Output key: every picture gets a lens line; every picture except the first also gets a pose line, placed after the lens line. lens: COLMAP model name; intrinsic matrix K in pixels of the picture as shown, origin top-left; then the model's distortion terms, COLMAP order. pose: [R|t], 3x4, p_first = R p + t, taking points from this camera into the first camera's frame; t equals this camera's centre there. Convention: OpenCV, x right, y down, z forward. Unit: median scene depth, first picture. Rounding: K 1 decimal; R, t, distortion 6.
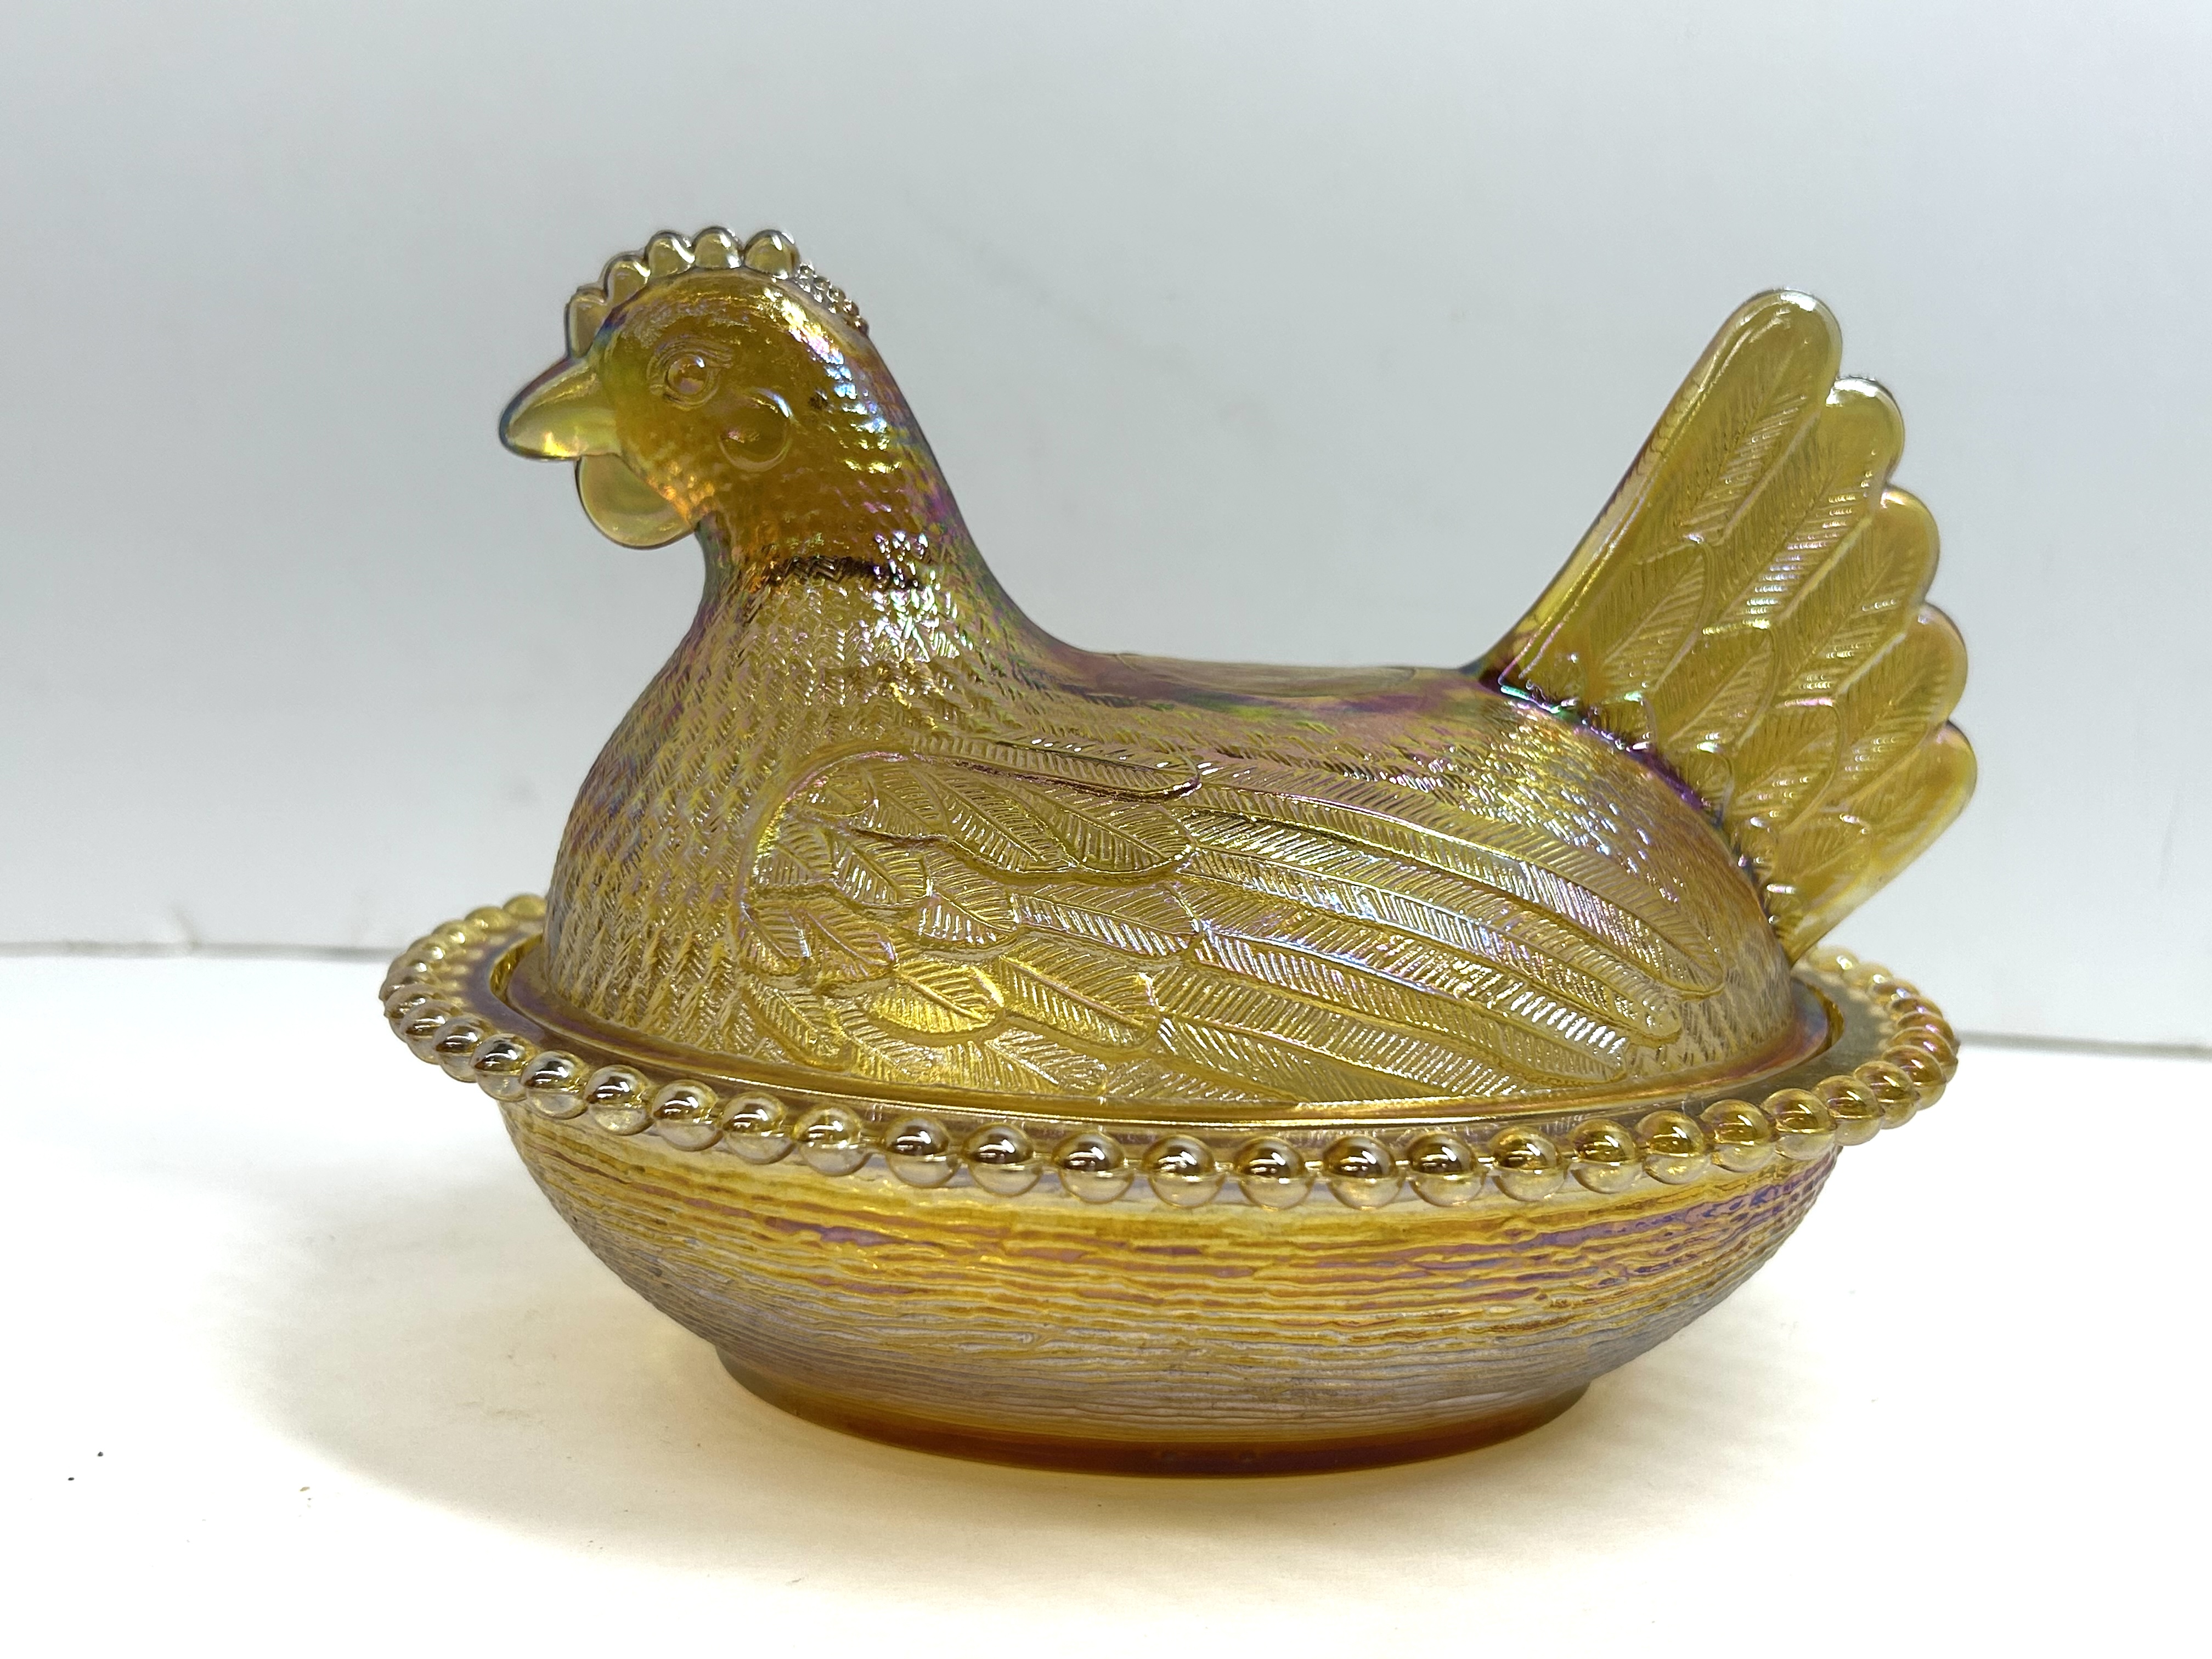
lens RADIAL K [[2248.0, 0, 1106.0], [0, 2248.0, 829.5], [0, 0, 1]] dist [0.003282, 0.001194]
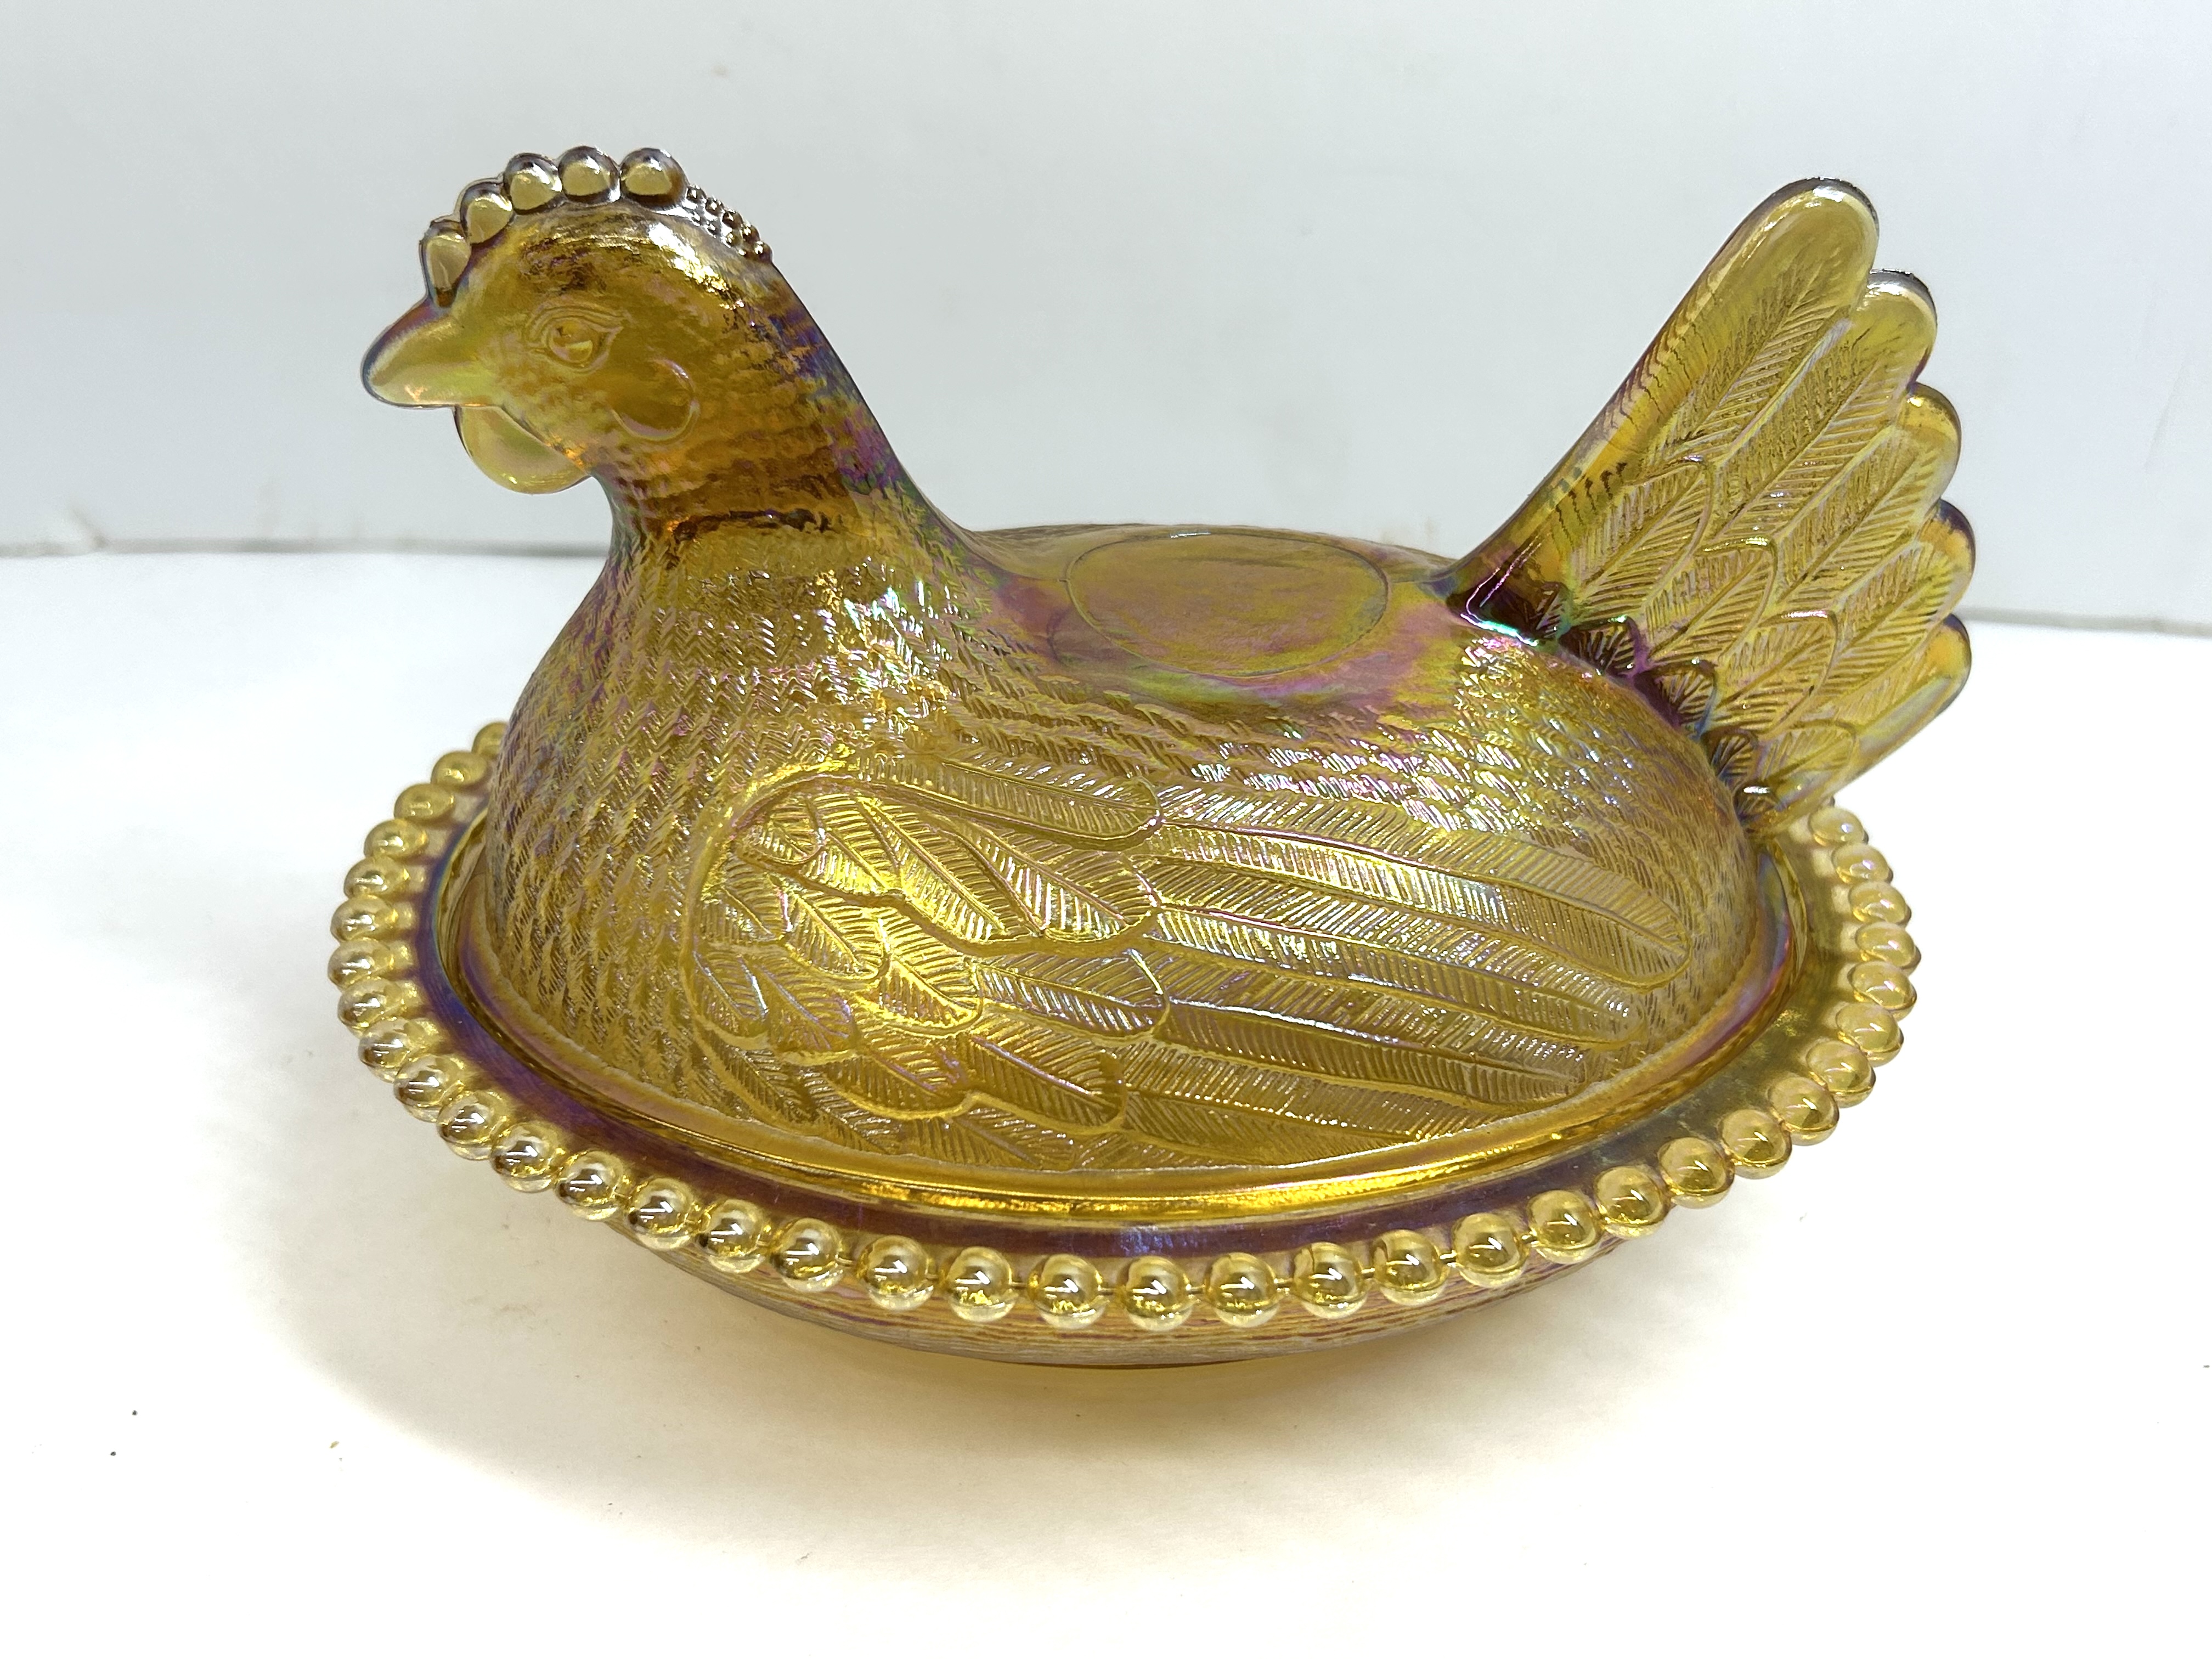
lens RADIAL K [[2252.3, 0, 1106.0], [0, 2252.3, 829.5], [0, 0, 1]] dist [-0.004982, 0.005390]
pose [[0.999265, -0.033461, 0.018702, -0.000130], [0.023693, 0.922663, 0.384878, -0.350876], [-0.030134, -0.384152, 0.922778, 0.106588]]
